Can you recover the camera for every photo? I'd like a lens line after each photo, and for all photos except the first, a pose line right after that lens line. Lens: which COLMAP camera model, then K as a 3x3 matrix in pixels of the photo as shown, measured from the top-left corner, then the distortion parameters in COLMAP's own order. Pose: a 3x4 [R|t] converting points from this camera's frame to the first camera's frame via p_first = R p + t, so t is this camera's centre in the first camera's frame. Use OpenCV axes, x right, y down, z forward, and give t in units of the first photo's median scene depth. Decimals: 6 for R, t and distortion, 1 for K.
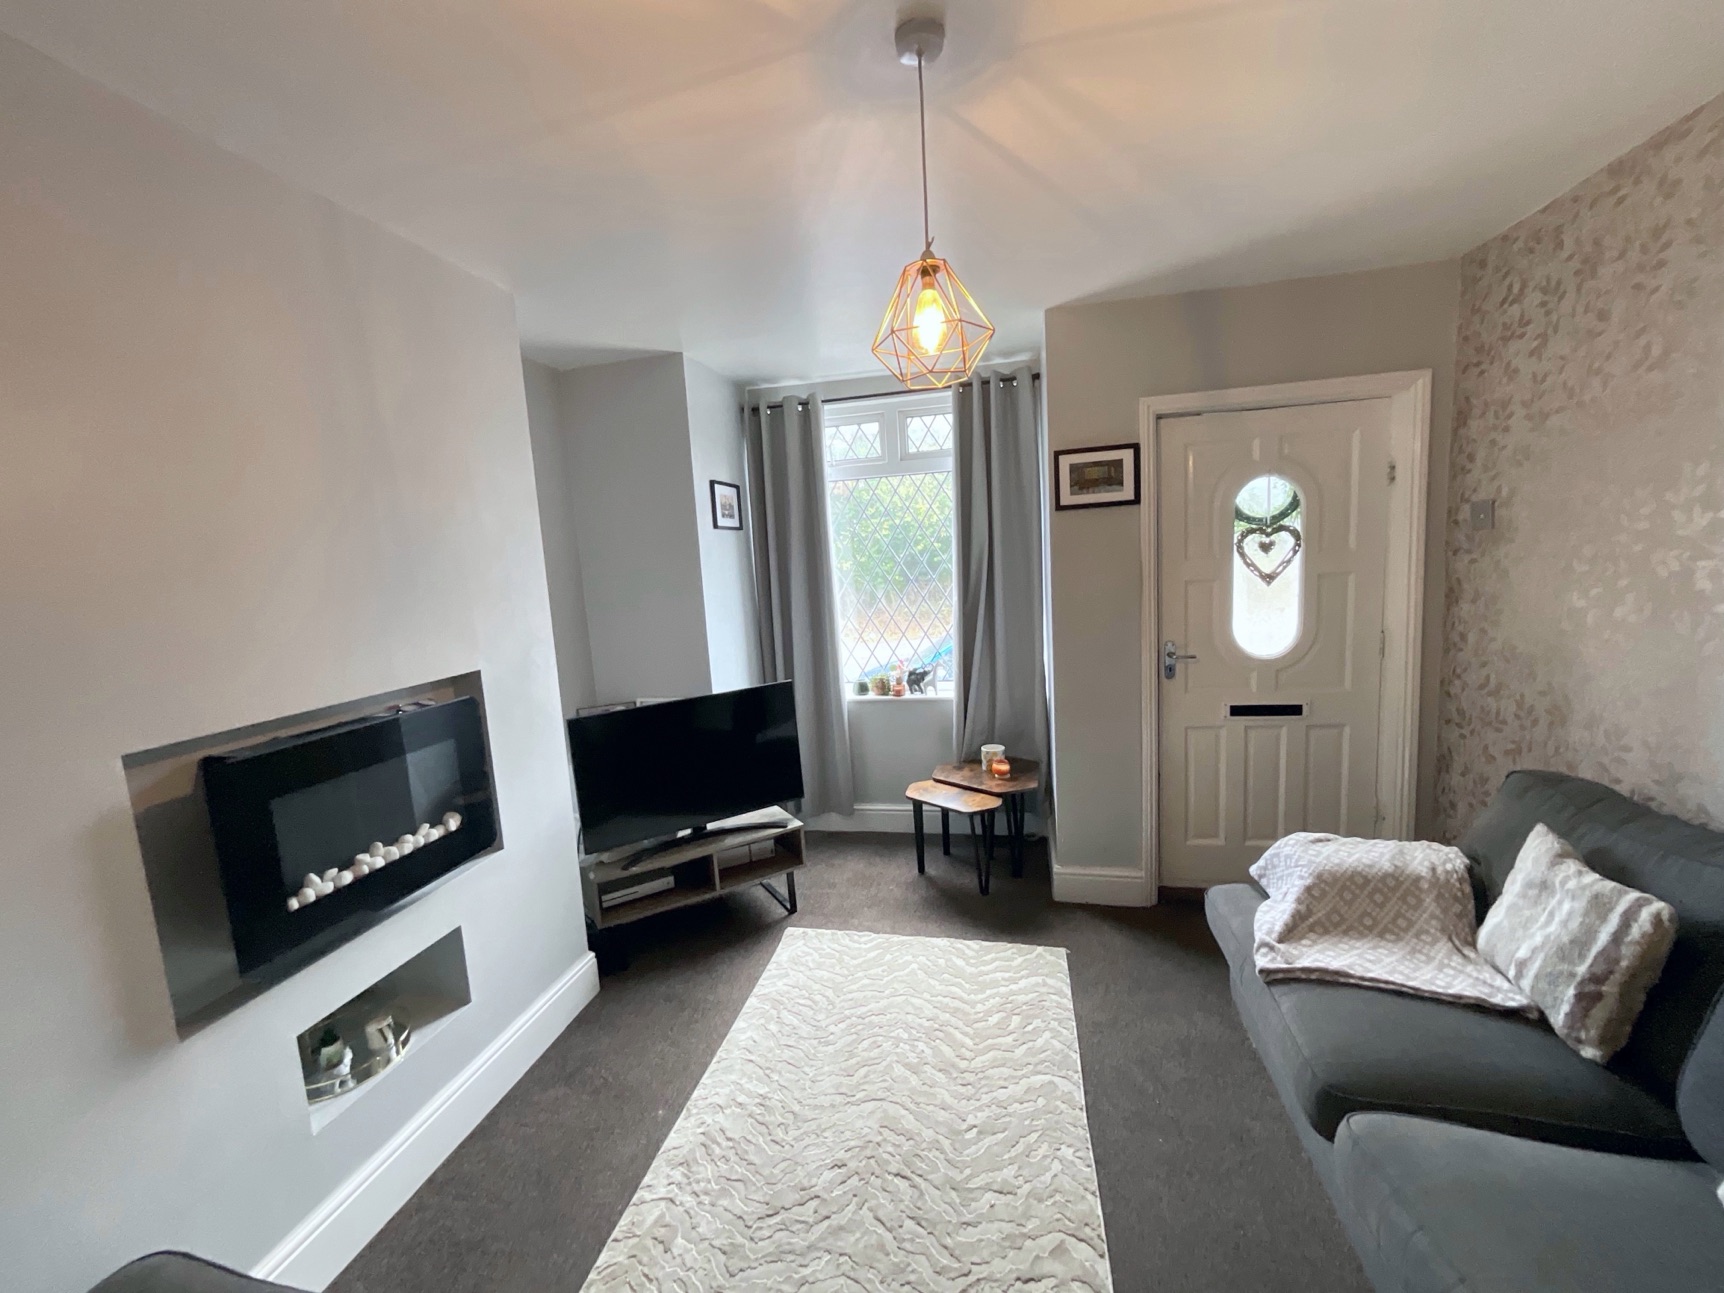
lens RADIAL K [[701.2, 0, 862.0], [0, 701.2, 646.5], [0, 0, 1]] dist [0.000076, 0.000794]
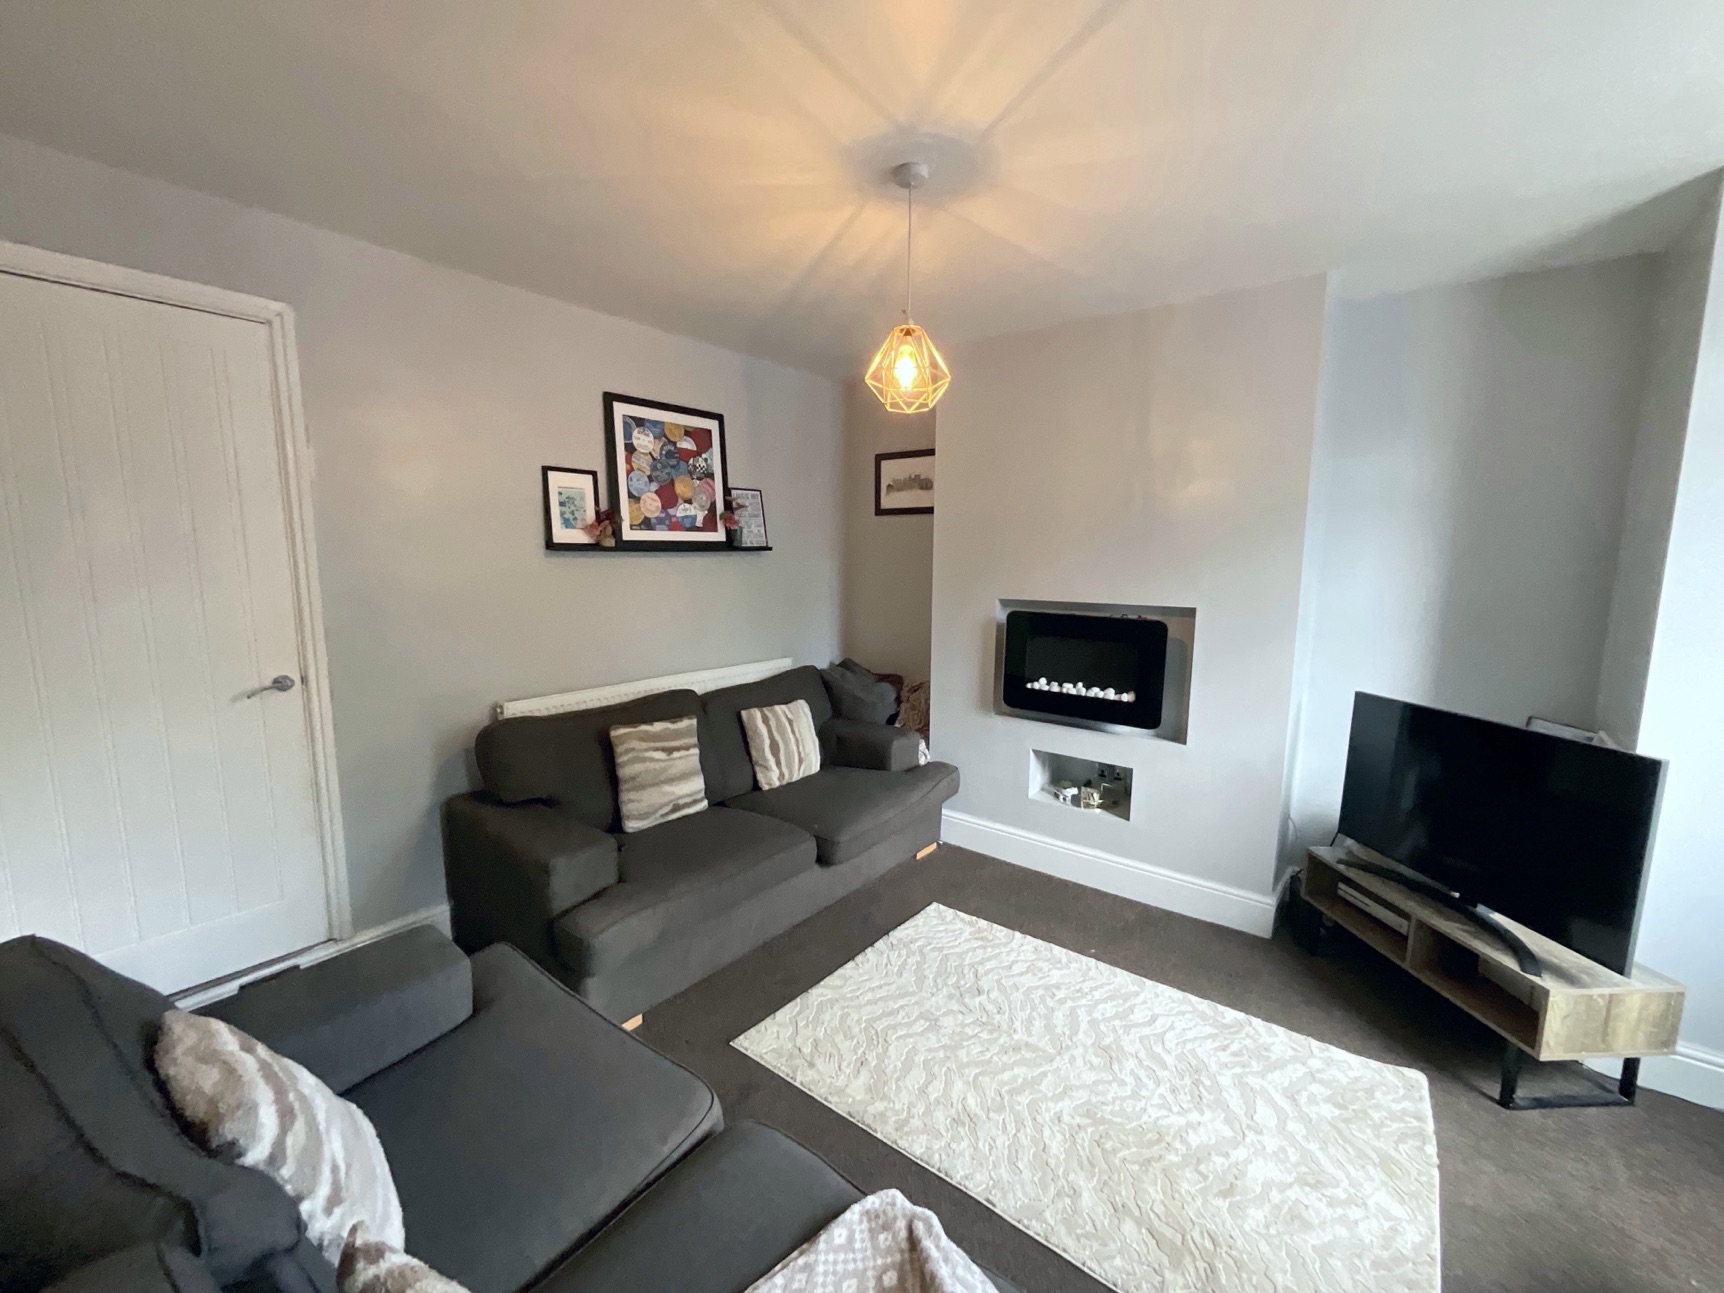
lens RADIAL K [[701.2, 0, 862.0], [0, 701.2, 646.5], [0, 0, 1]] dist [0.000076, 0.000794]
pose [[-0.439951, 0.169801, -0.881822, 0.939433], [-0.101963, 0.966166, 0.236913, -0.150198], [0.892214, 0.194144, -0.407752, 1.009180]]
